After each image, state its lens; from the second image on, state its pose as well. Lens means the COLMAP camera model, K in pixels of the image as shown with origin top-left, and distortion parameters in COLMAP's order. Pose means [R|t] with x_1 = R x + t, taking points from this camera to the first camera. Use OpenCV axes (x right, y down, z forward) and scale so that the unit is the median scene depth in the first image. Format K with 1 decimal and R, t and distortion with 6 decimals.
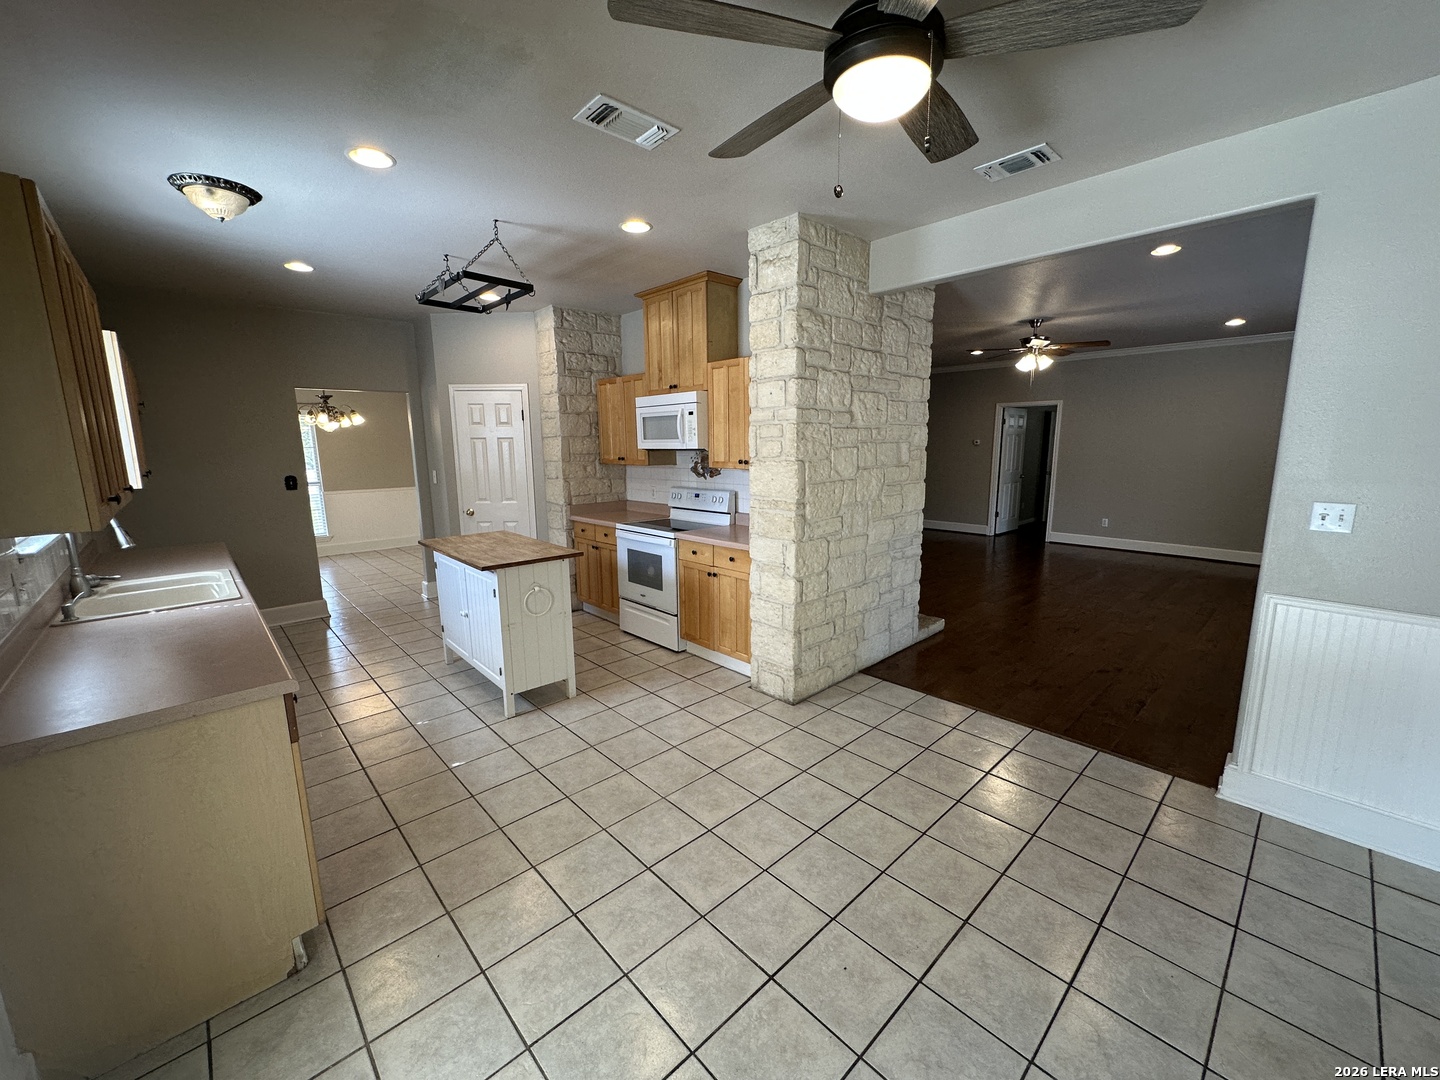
lens RADIAL K [[576.5, 0, 721.6], [0, 576.5, 538.7], [0, 0, 1]] dist [0.001844, 0.000118]
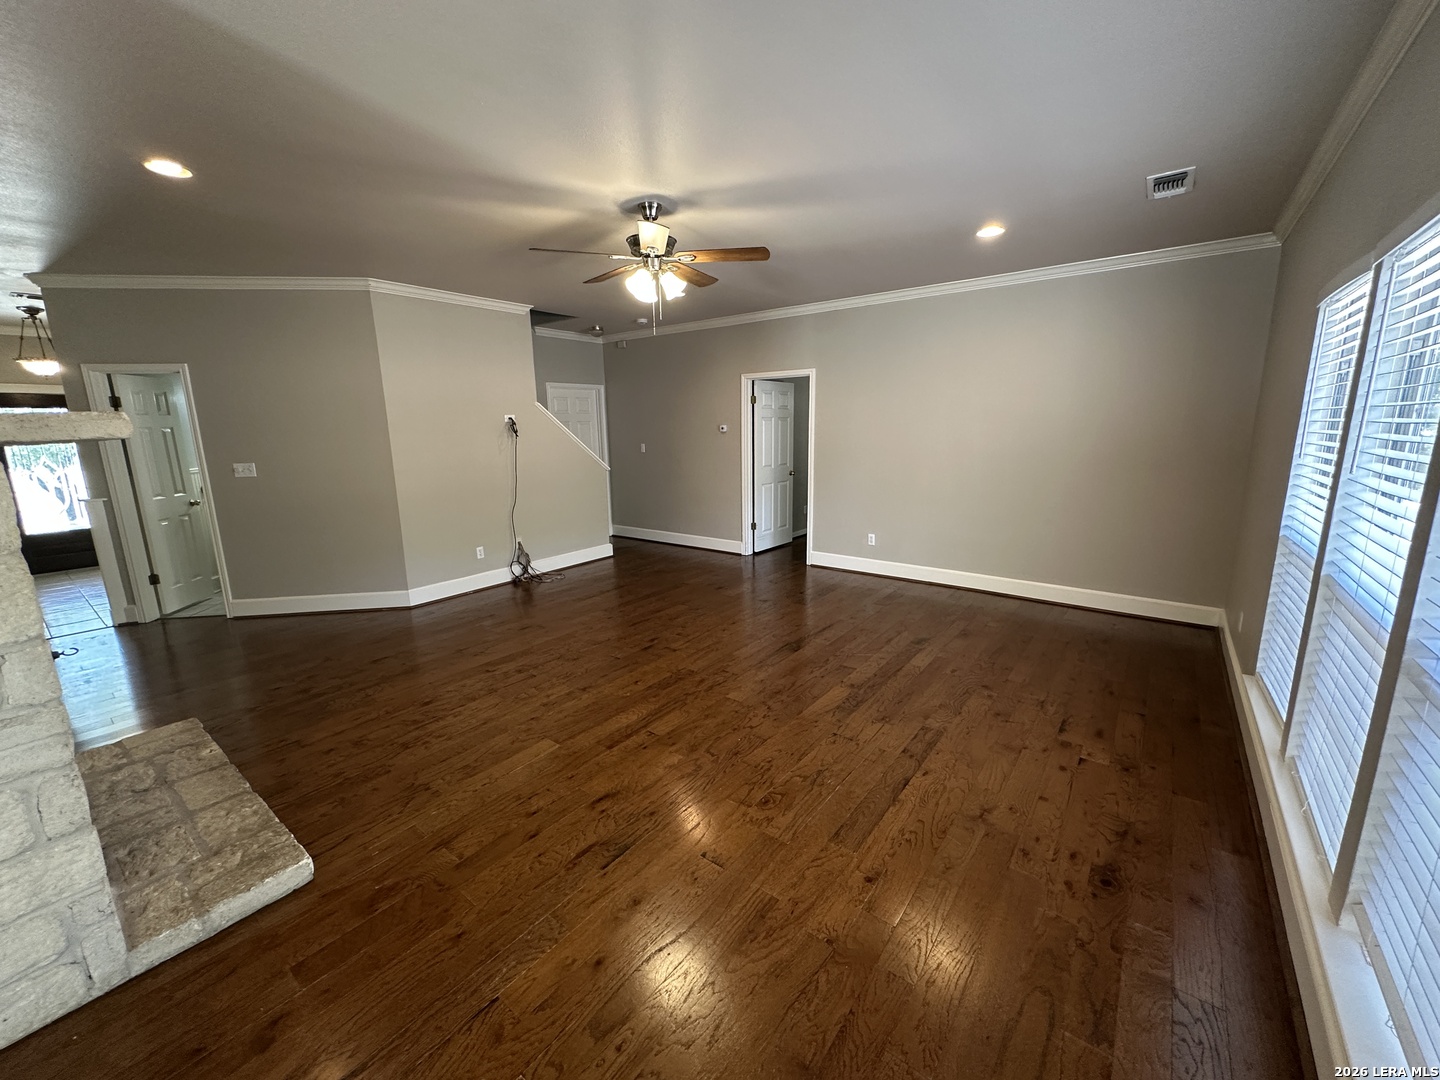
lens RADIAL K [[576.5, 0, 719.0], [0, 576.5, 540.2], [0, 0, 1]] dist [0.001844, 0.000118]
pose [[0.987022, -0.038211, 0.155975, 0.326430], [0.033720, 0.998940, 0.031337, -0.050336], [-0.157007, -0.025671, 0.987264, 0.284338]]
